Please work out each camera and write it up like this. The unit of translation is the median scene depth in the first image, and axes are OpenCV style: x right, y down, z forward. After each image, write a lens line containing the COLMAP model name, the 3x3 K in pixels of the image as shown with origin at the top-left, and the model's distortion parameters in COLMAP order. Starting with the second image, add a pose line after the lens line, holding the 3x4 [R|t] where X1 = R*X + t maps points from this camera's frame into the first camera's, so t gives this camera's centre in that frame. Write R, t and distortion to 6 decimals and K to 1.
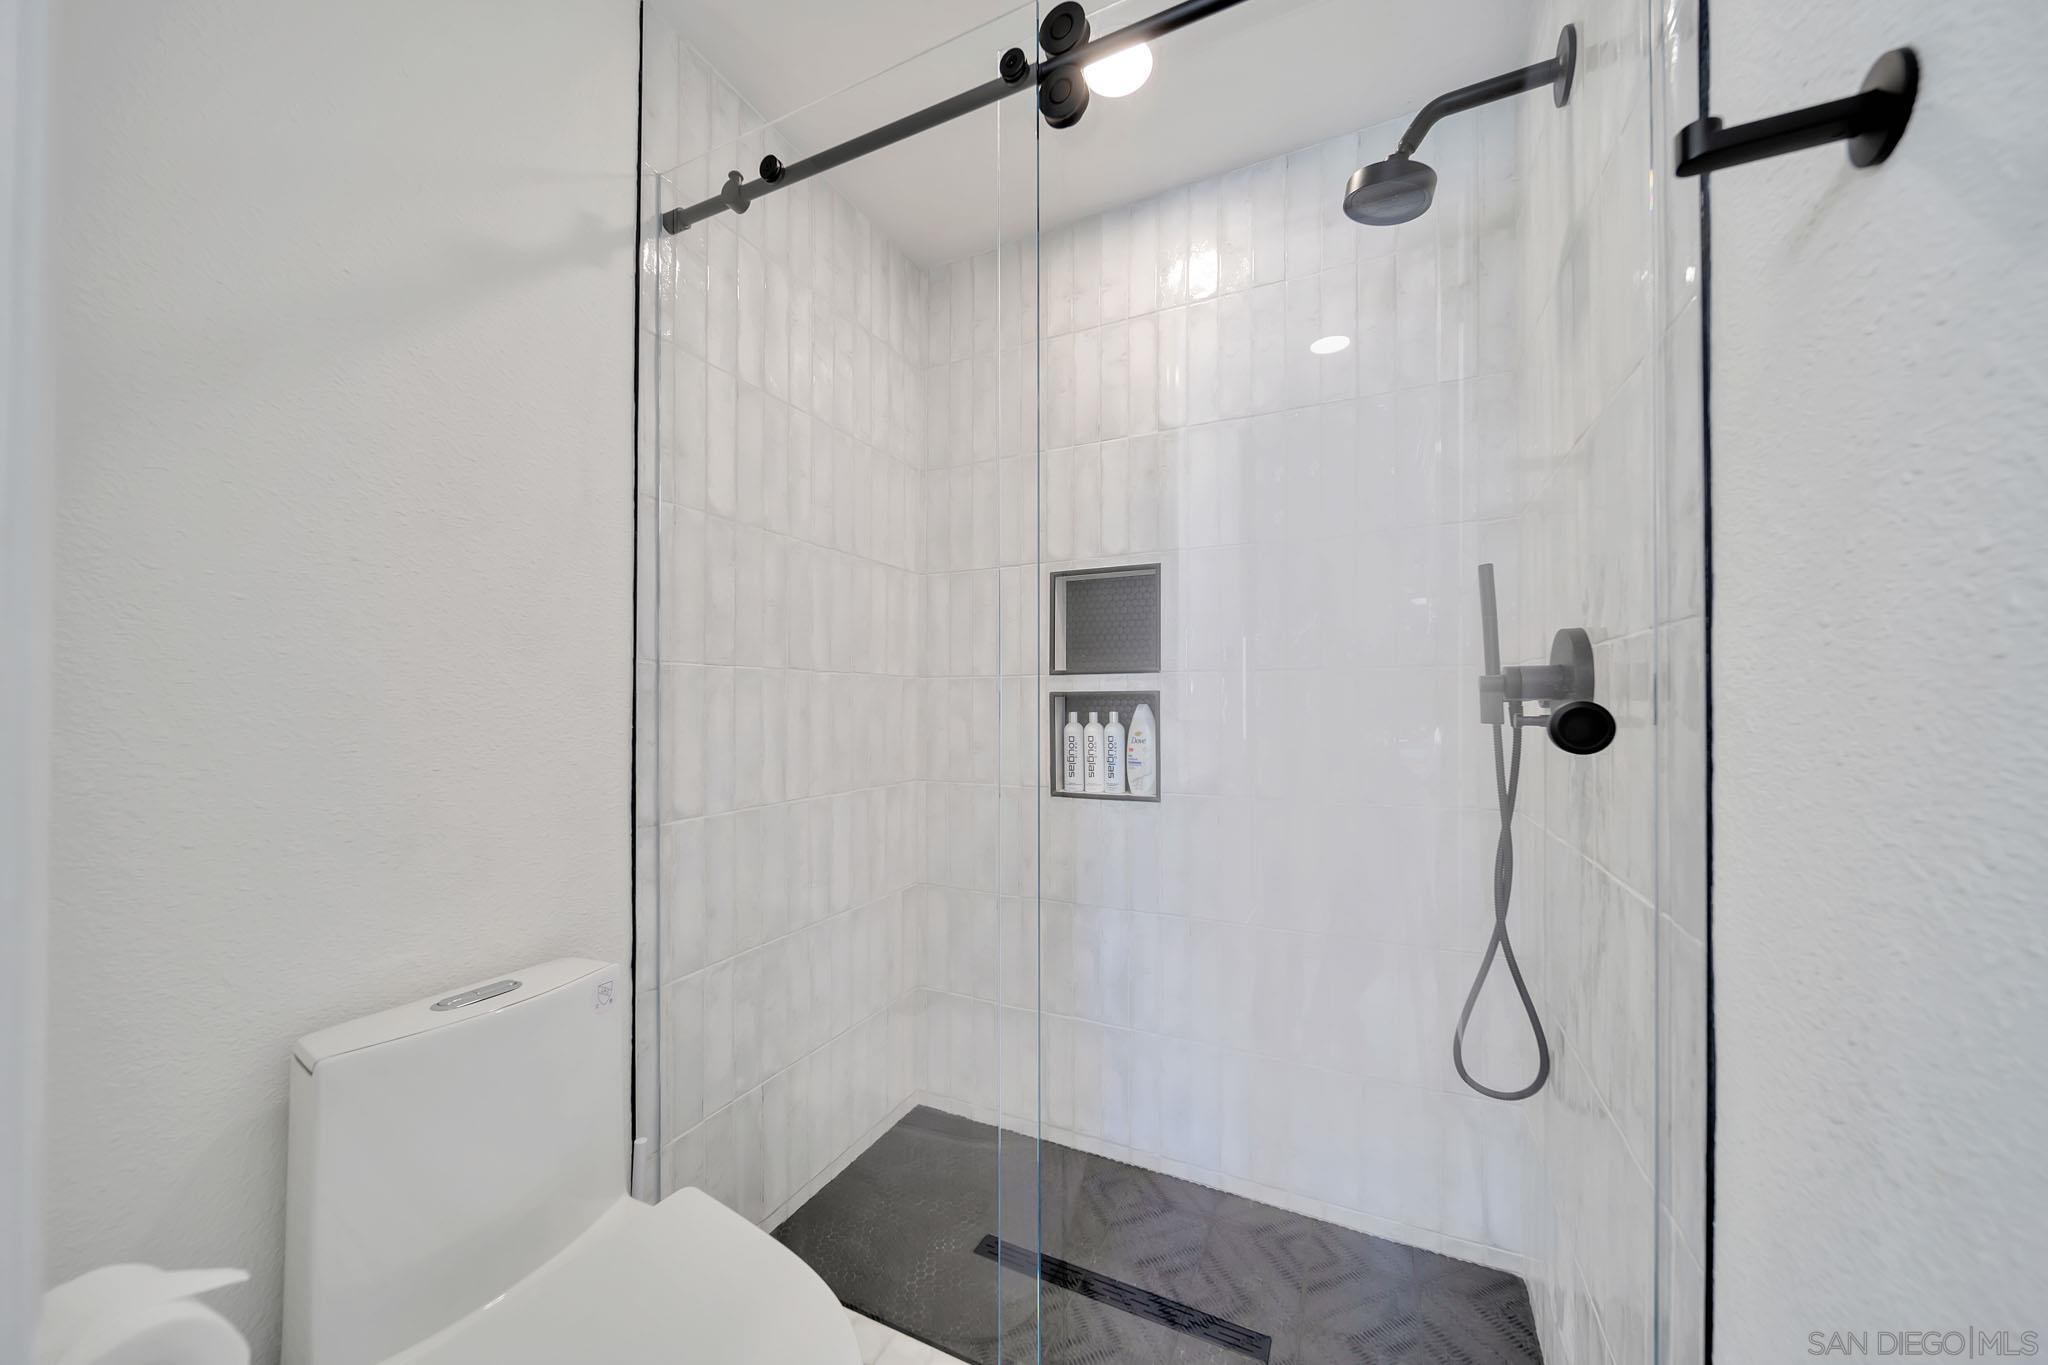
lens RADIAL K [[721.0, 0, 1027.0], [0, 721.0, 679.2], [0, 0, 1]] dist [0.000066, -0.000002]
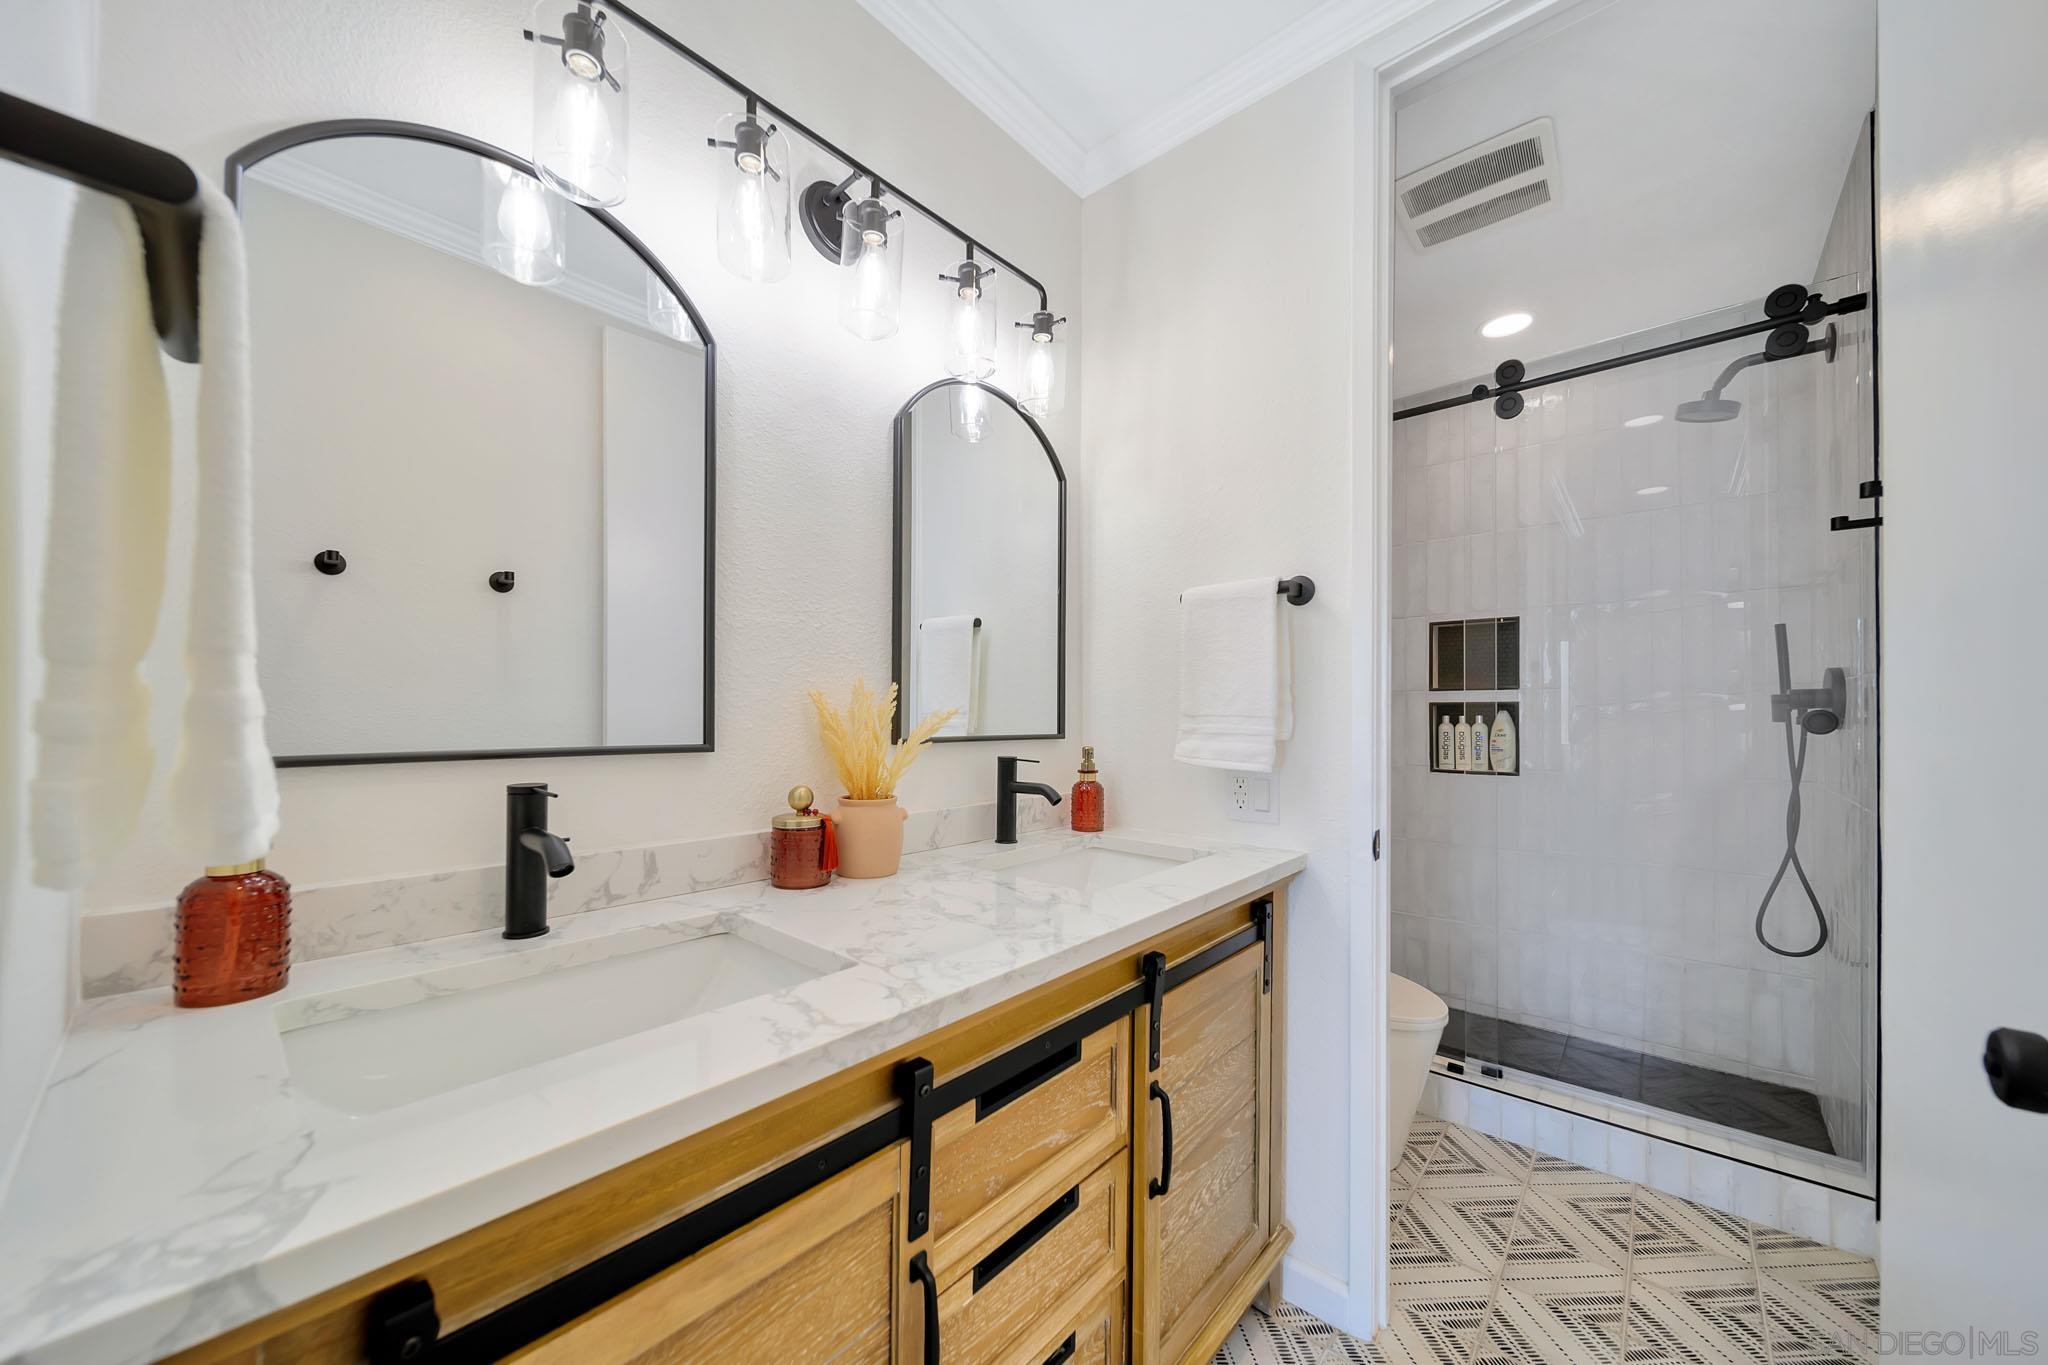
lens RADIAL K [[727.4, 0, 1025.2], [0, 727.4, 695.5], [0, 0, 1]] dist [-0.000887, -0.000189]
pose [[0.961885, -0.005354, -0.273402, -0.376726], [0.009146, 0.999879, 0.012597, -0.024405], [0.273301, -0.014618, 0.961817, -0.709933]]
